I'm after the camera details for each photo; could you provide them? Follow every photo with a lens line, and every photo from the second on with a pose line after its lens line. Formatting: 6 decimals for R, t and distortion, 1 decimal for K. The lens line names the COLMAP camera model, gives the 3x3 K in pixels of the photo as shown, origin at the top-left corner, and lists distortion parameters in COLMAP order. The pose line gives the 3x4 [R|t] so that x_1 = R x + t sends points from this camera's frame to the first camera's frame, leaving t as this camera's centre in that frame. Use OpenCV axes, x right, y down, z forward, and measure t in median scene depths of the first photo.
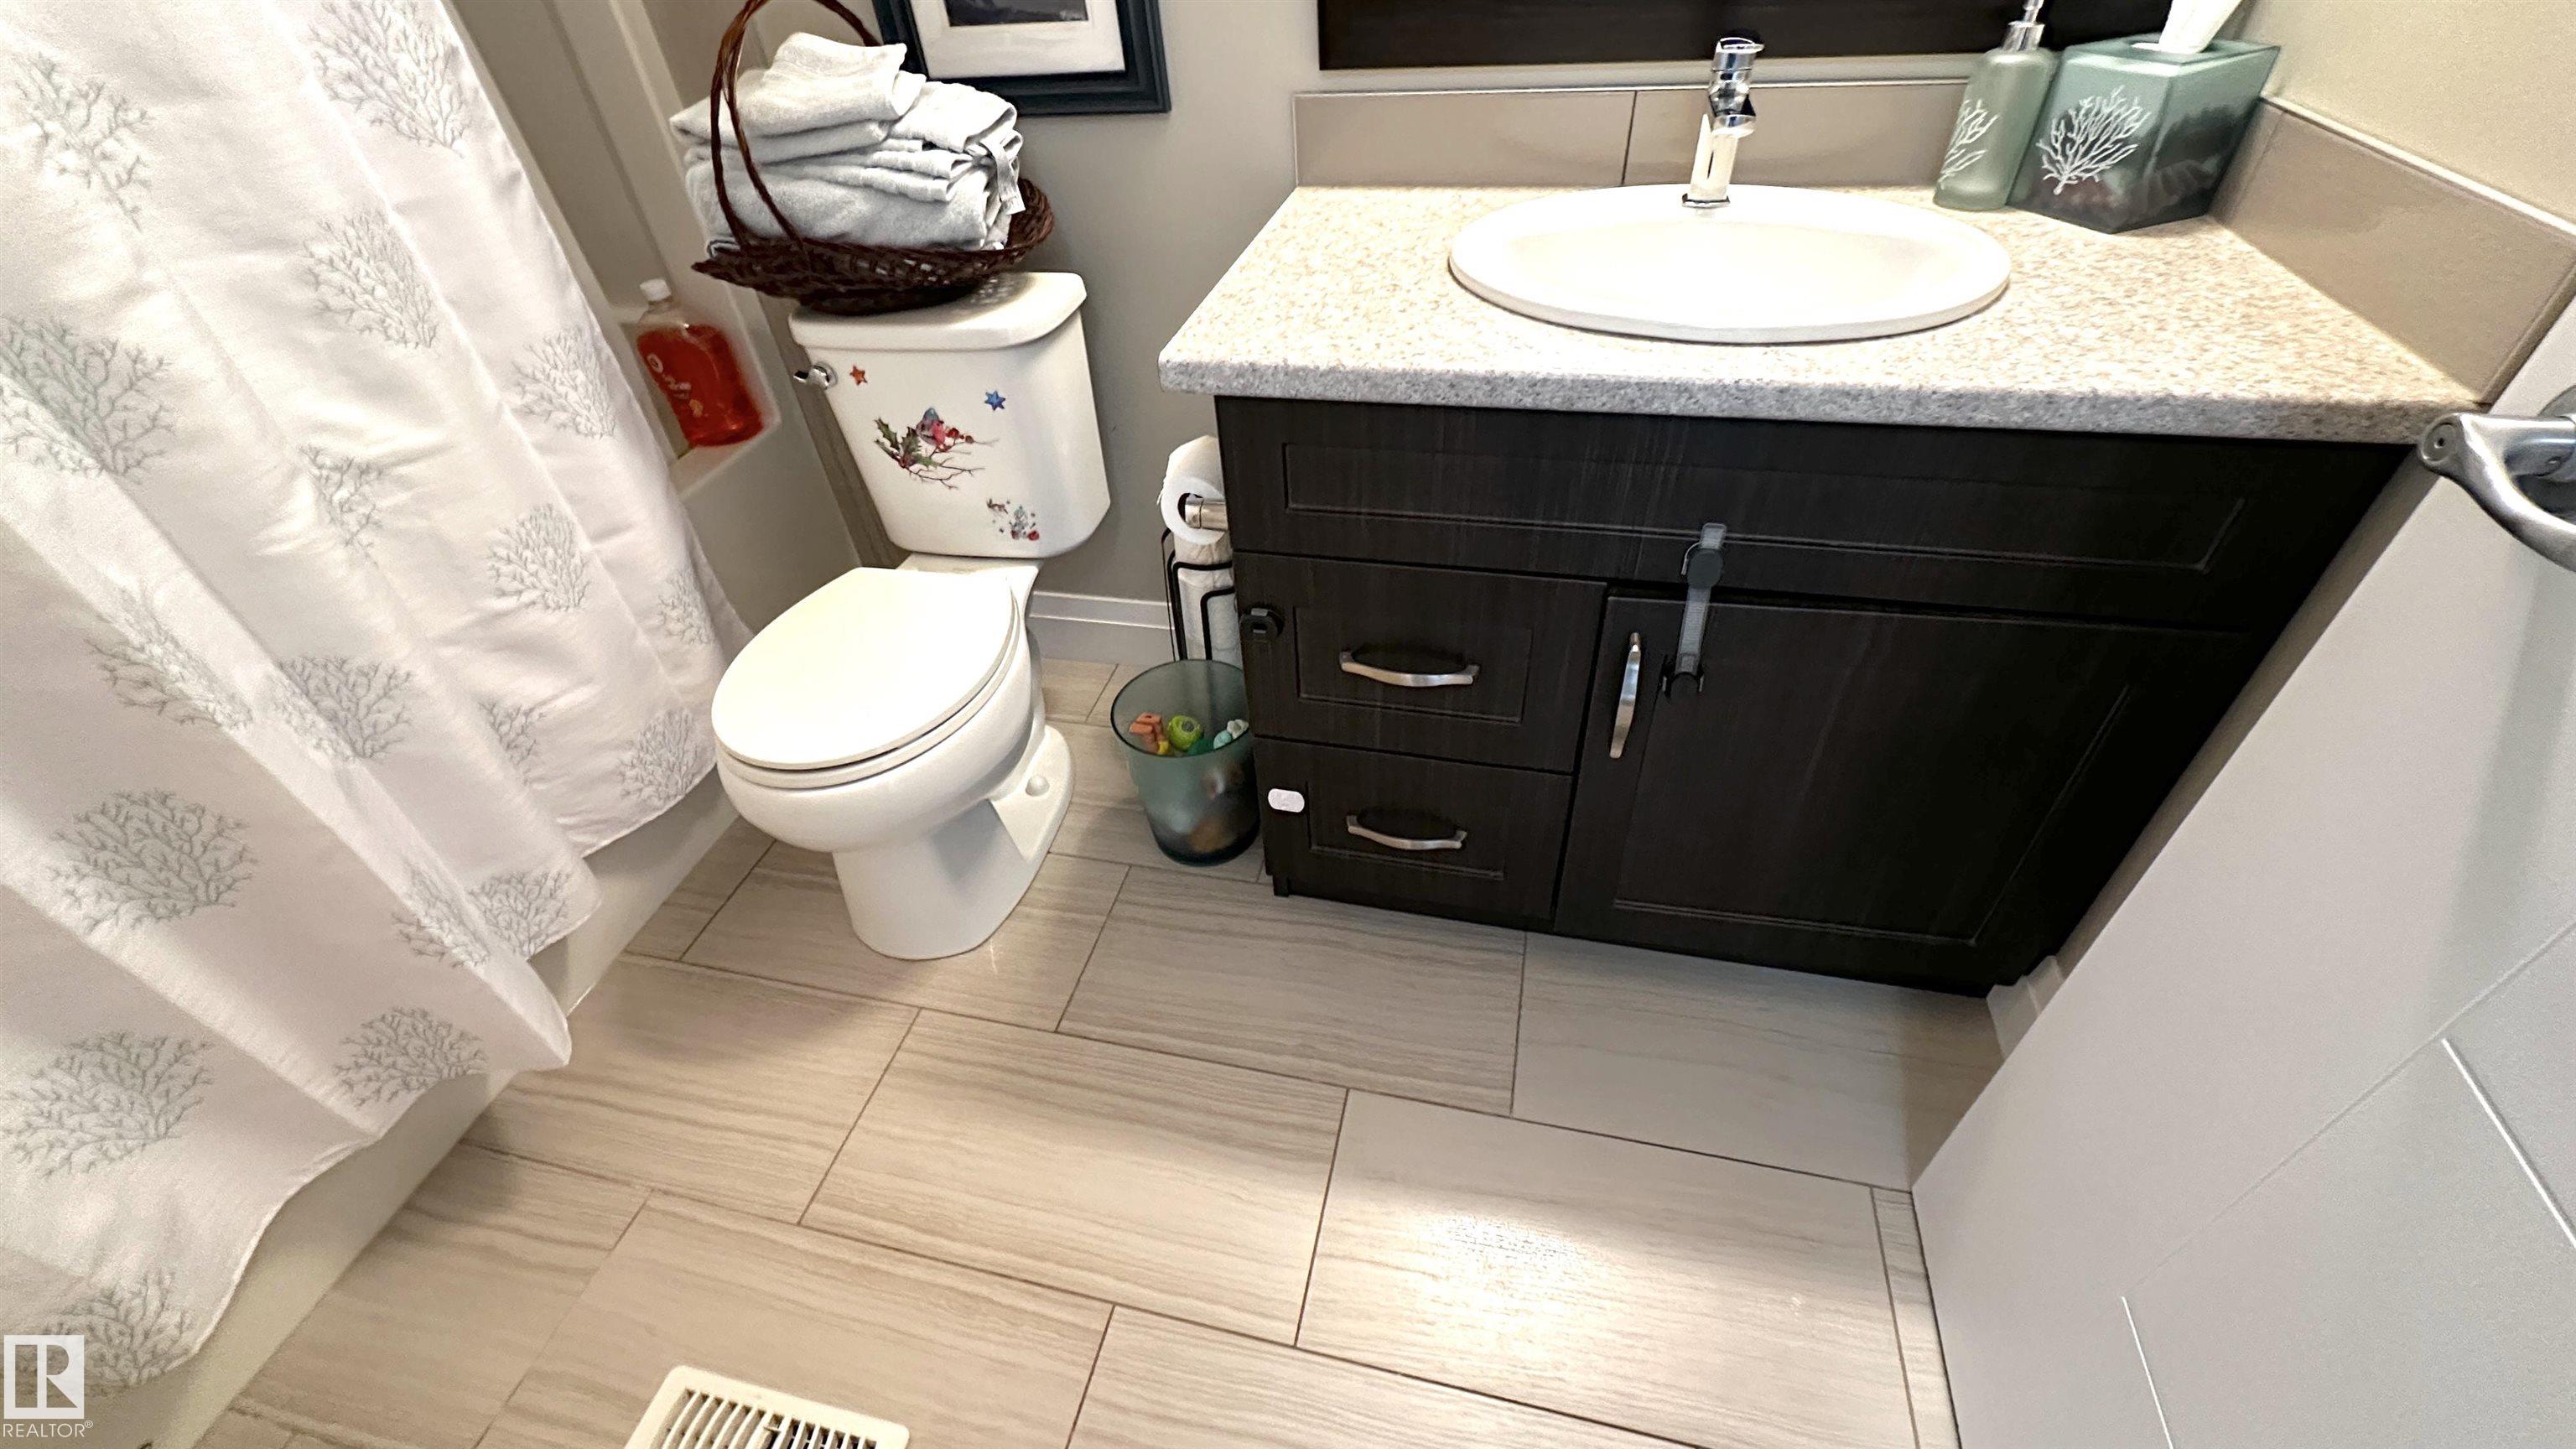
lens RADIAL K [[1026.5, 0, 1284.1], [0, 1026.5, 722.8], [0, 0, 1]] dist [-0.004402, 0.000942]
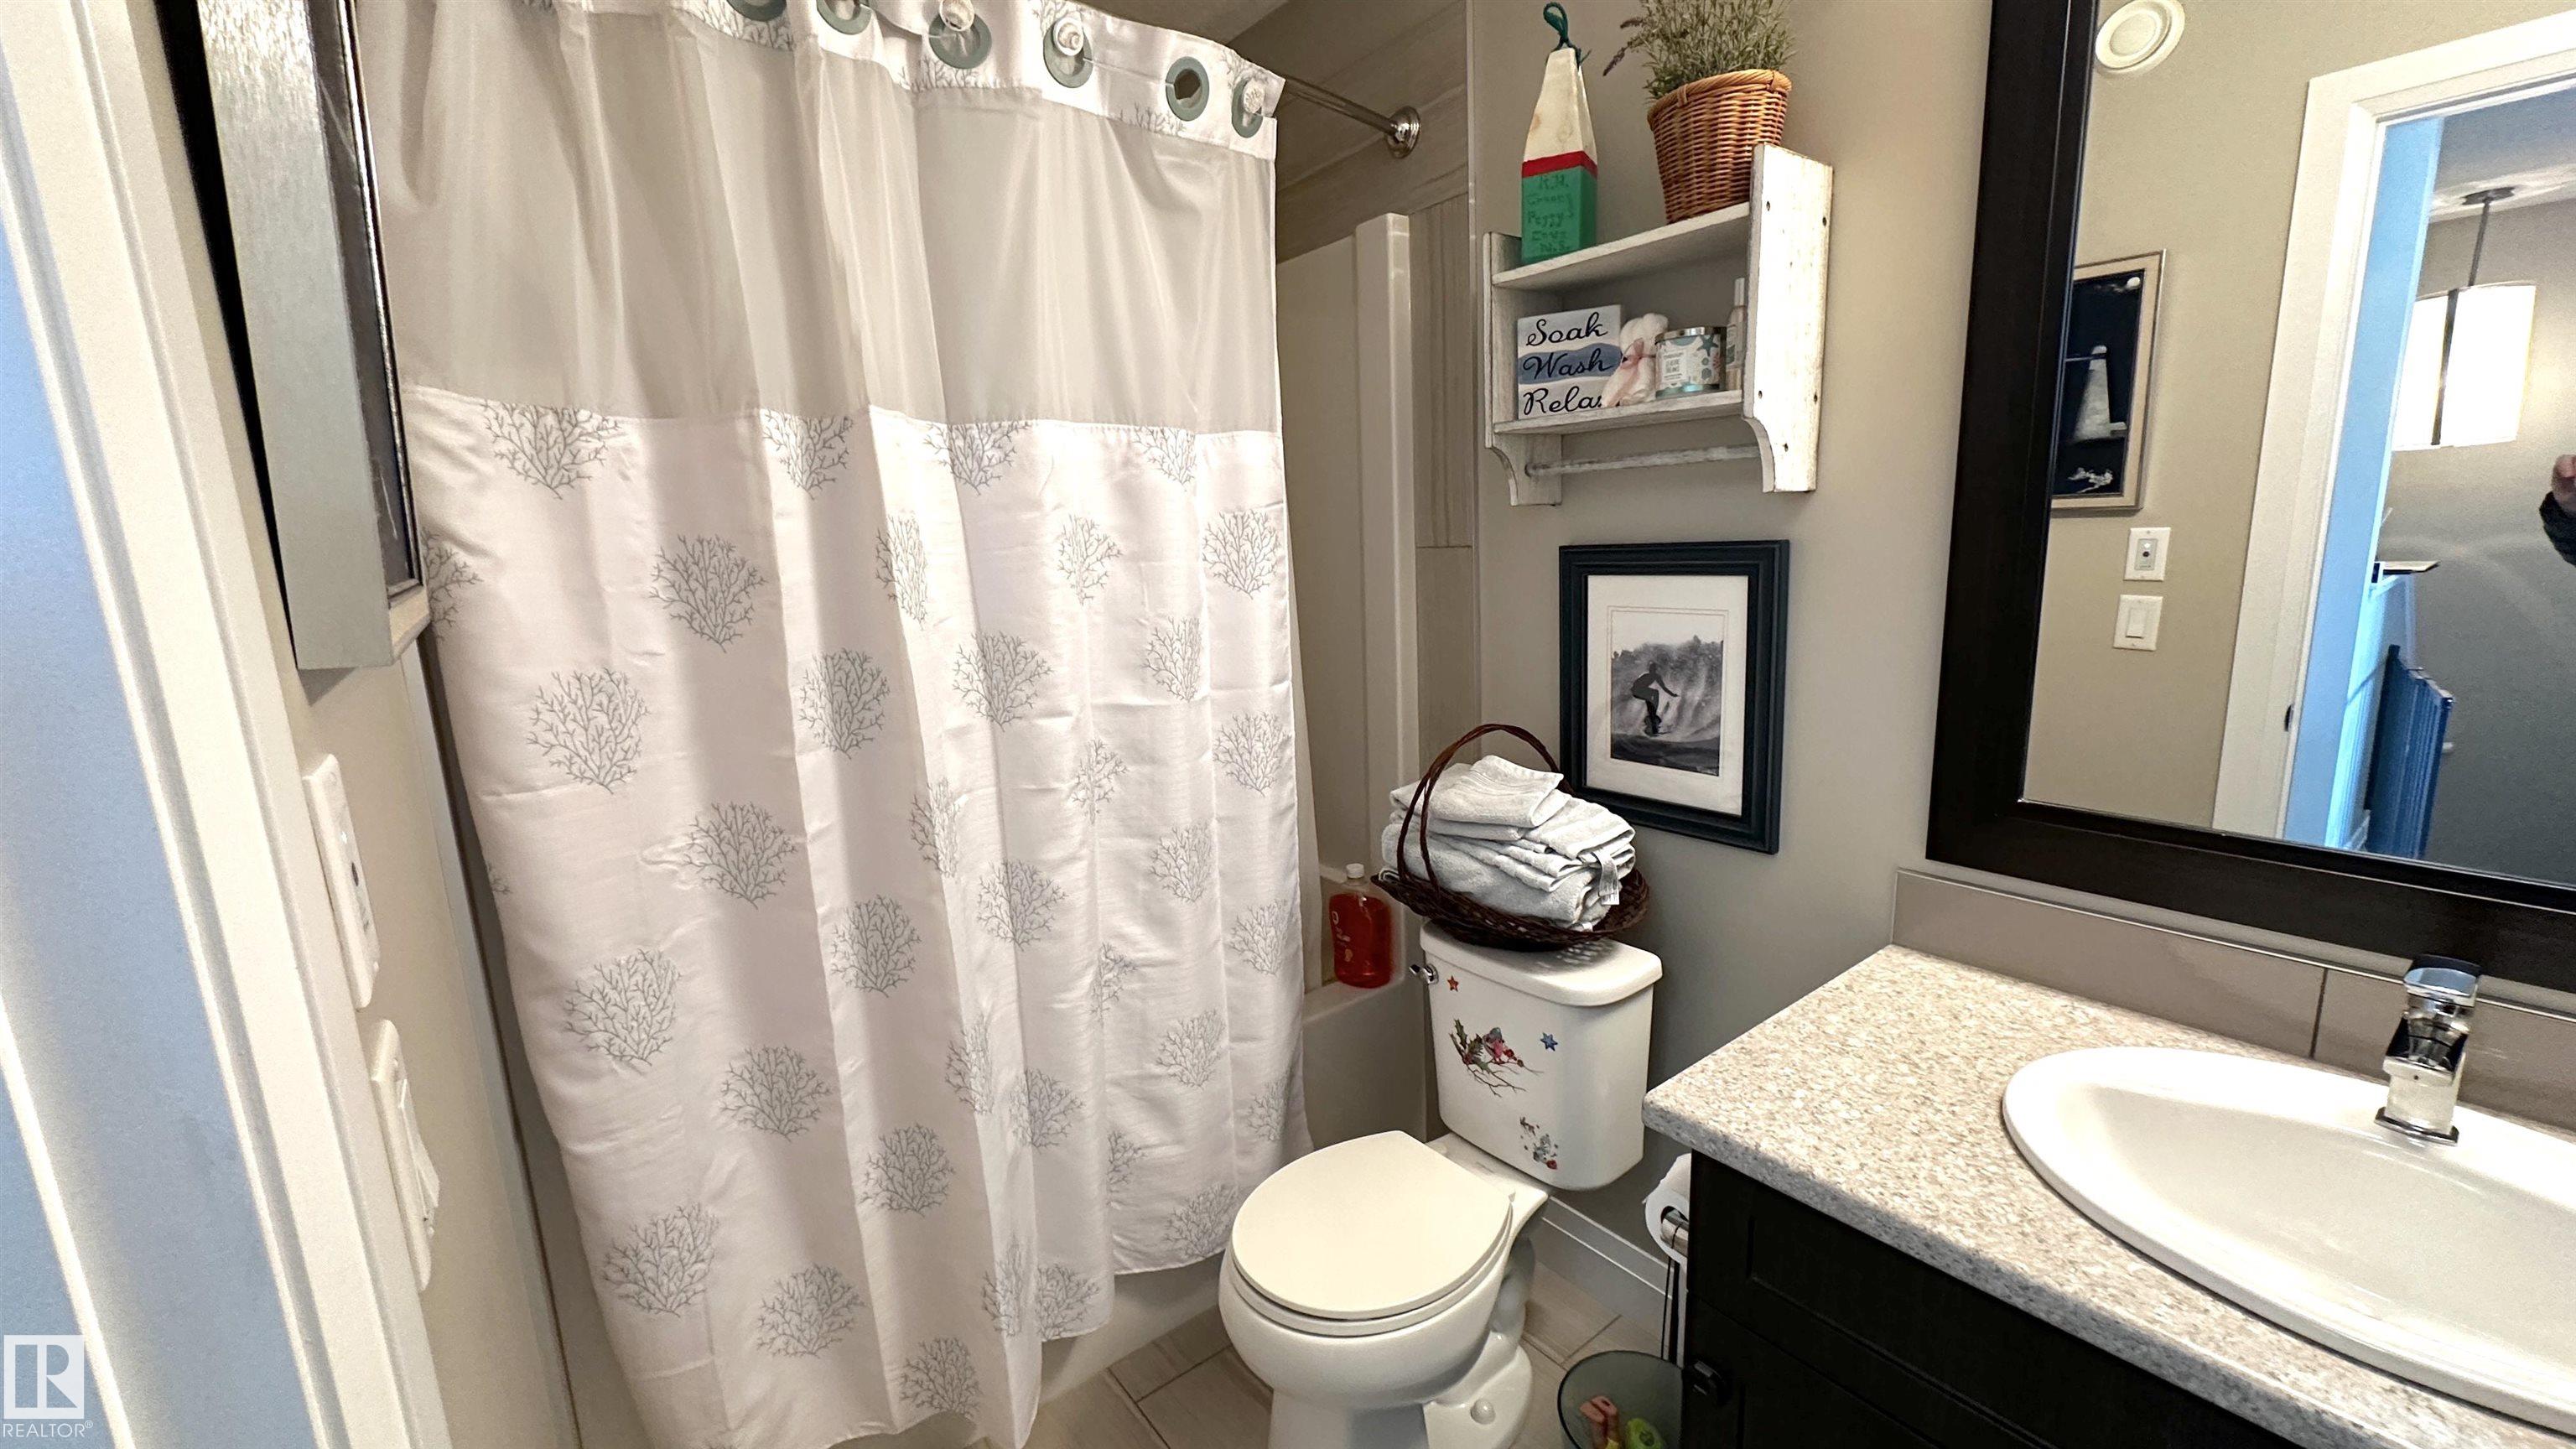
lens RADIAL K [[1026.5, 0, 1284.1], [0, 1026.5, 722.8], [0, 0, 1]] dist [-0.004402, 0.000942]
pose [[0.775126, 0.146740, -0.614530, 0.156258], [-0.421332, 0.844853, -0.329702, -0.125767], [0.470806, 0.514482, 0.716694, -0.158522]]
